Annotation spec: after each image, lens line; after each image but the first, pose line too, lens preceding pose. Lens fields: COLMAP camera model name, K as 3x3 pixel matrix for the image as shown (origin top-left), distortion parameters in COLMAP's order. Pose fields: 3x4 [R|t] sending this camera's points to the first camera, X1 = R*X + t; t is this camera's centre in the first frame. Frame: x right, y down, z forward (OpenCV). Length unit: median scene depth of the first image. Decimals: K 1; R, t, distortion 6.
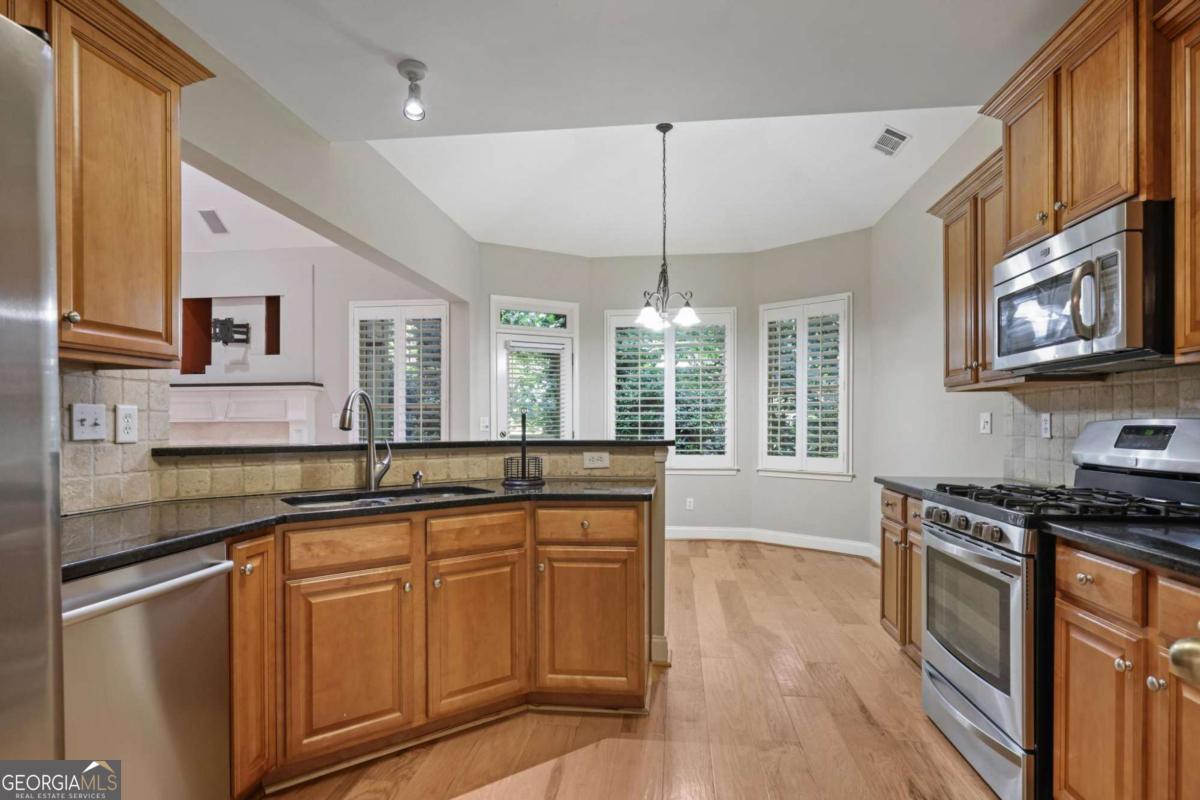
lens RADIAL K [[615.1, 0, 605.8], [0, 615.1, 434.8], [0, 0, 1]] dist [0.000183, 0.000373]
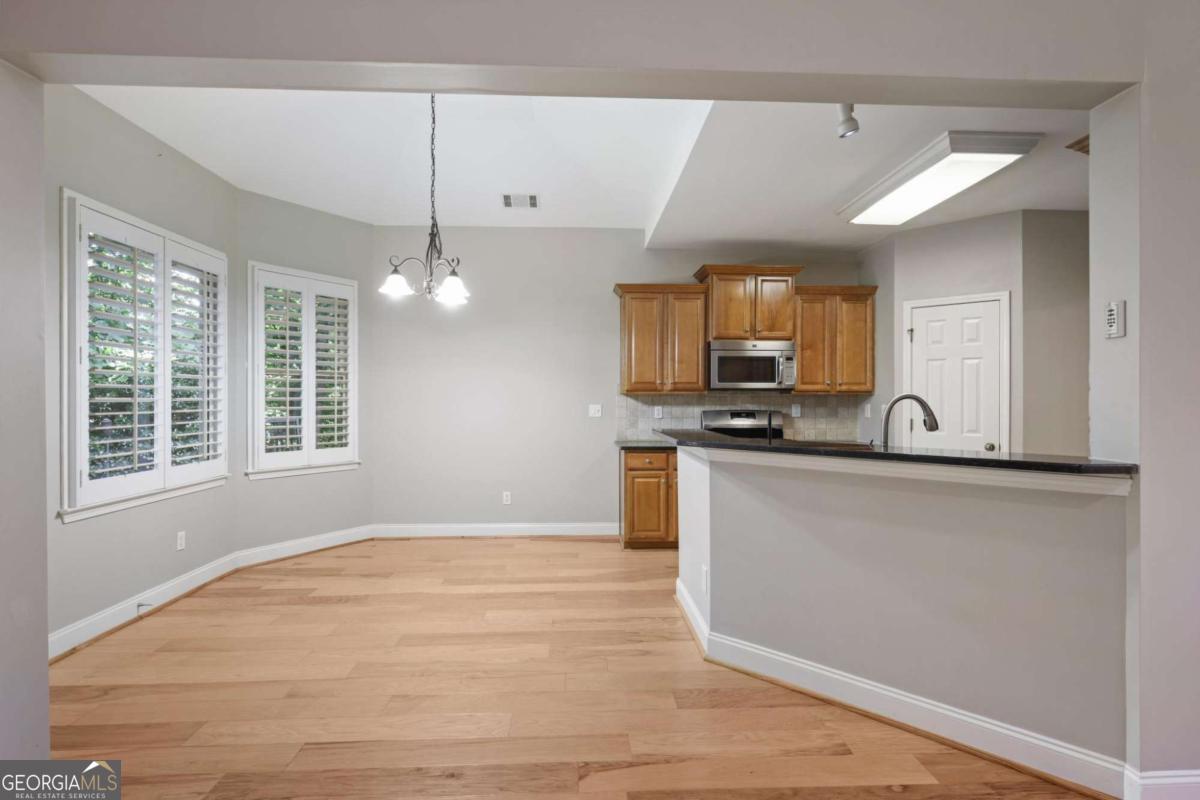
lens RADIAL K [[579.0, 0, 598.6], [0, 579.0, 398.6], [0, 0, 1]] dist [-0.004673, -0.000202]
pose [[-0.149564, 0.002528, 0.988749, -0.566250], [0.016942, 0.999856, 0.000006, -0.030631], [-0.988607, 0.016753, -0.149585, 0.712521]]
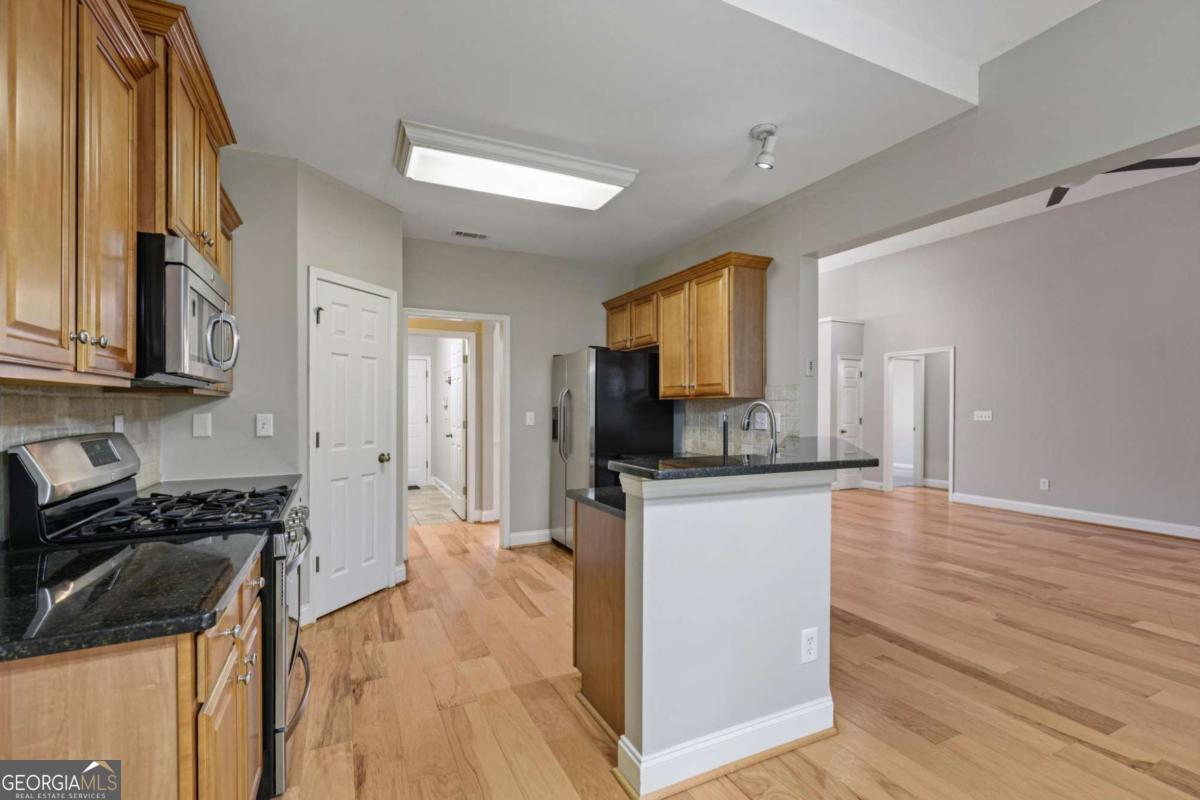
lens RADIAL K [[544.7, 0, 598.5], [0, 544.7, 403.8], [0, 0, 1]] dist [0.002451, 0.000204]
pose [[-0.843636, -0.000704, -0.536915, 0.235723], [-0.009695, 0.999856, 0.013923, -0.033948], [0.536828, 0.016951, -0.843522, 0.774233]]
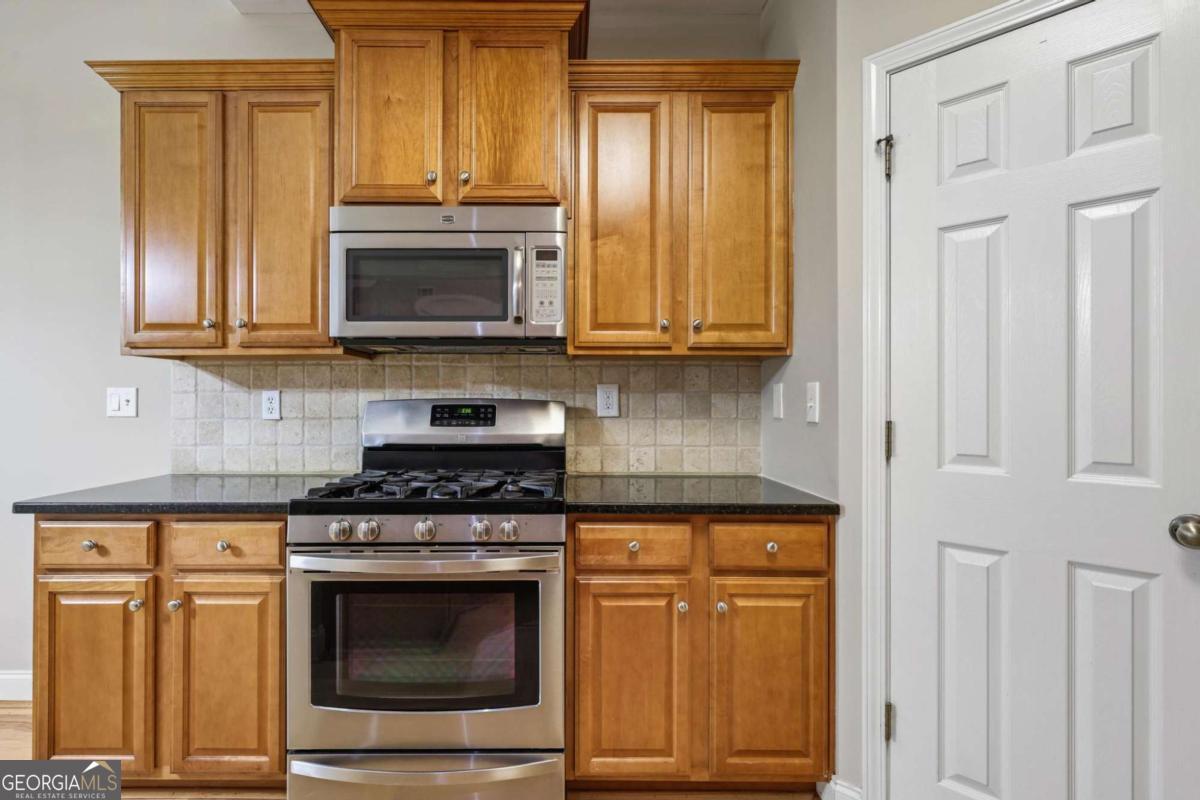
lens RADIAL K [[544.7, 0, 587.7], [0, 544.7, 400.0], [0, 0, 1]] dist [0.002451, 0.000204]
pose [[-0.104110, 0.009366, 0.994522, -0.043129], [0.018048, 0.999809, -0.007526, -0.003991], [-0.994402, 0.017166, -0.104260, 0.305496]]
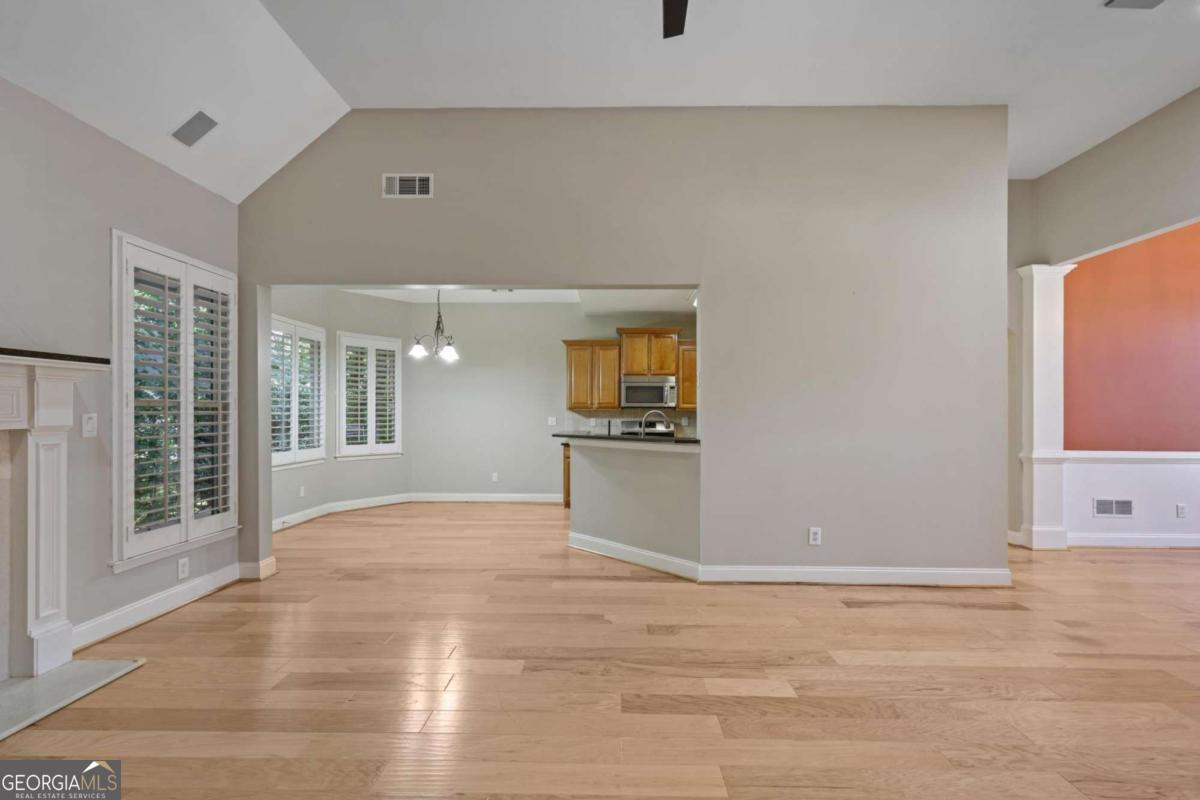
lens RADIAL K [[544.7, 0, 598.2], [0, 544.7, 413.9], [0, 0, 1]] dist [0.002451, 0.000204]
pose [[-0.081054, 0.001636, 0.996708, -1.000553], [0.015537, 0.999879, -0.000378, -0.026728], [-0.996589, 0.015455, -0.081069, 0.572990]]
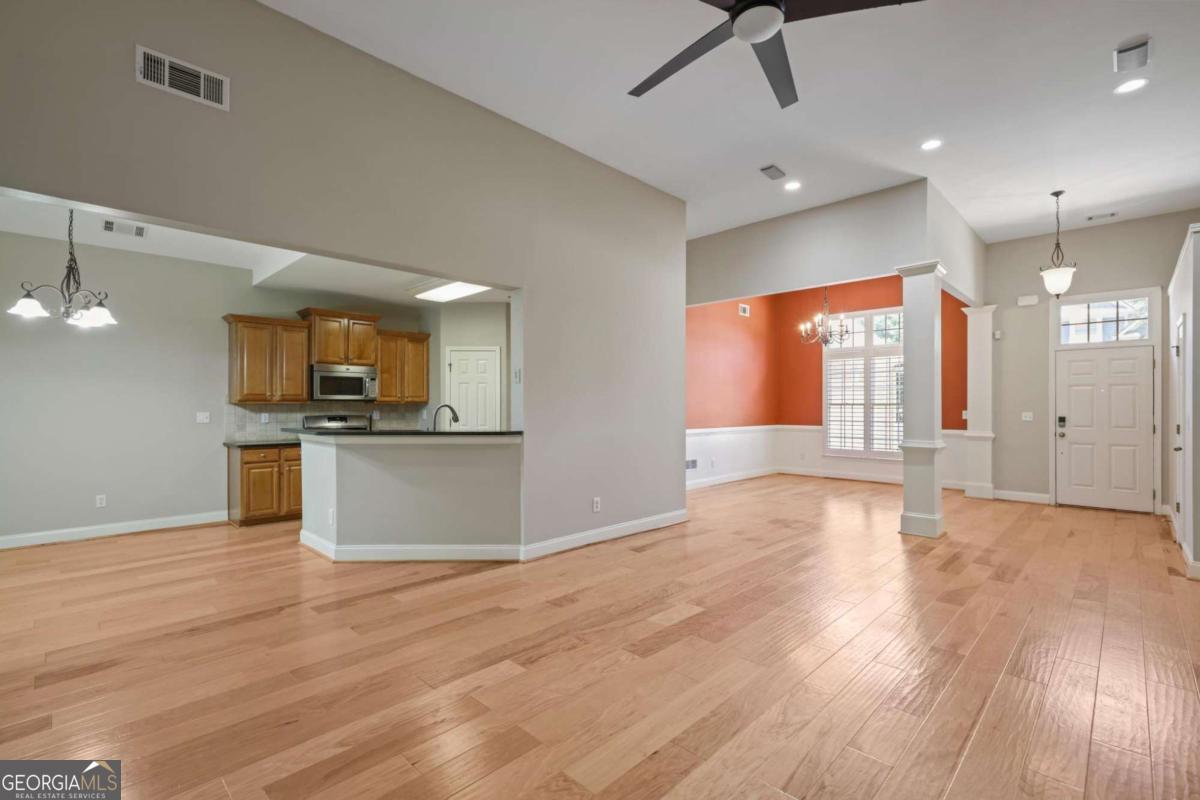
lens RADIAL K [[544.7, 0, 599.0], [0, 544.7, 404.2], [0, 0, 1]] dist [0.002451, 0.000204]
pose [[-0.782820, 0.007248, 0.622205, -0.869486], [0.015646, 0.999845, 0.008037, -0.033218], [-0.622051, 0.016027, -0.782813, 0.919583]]
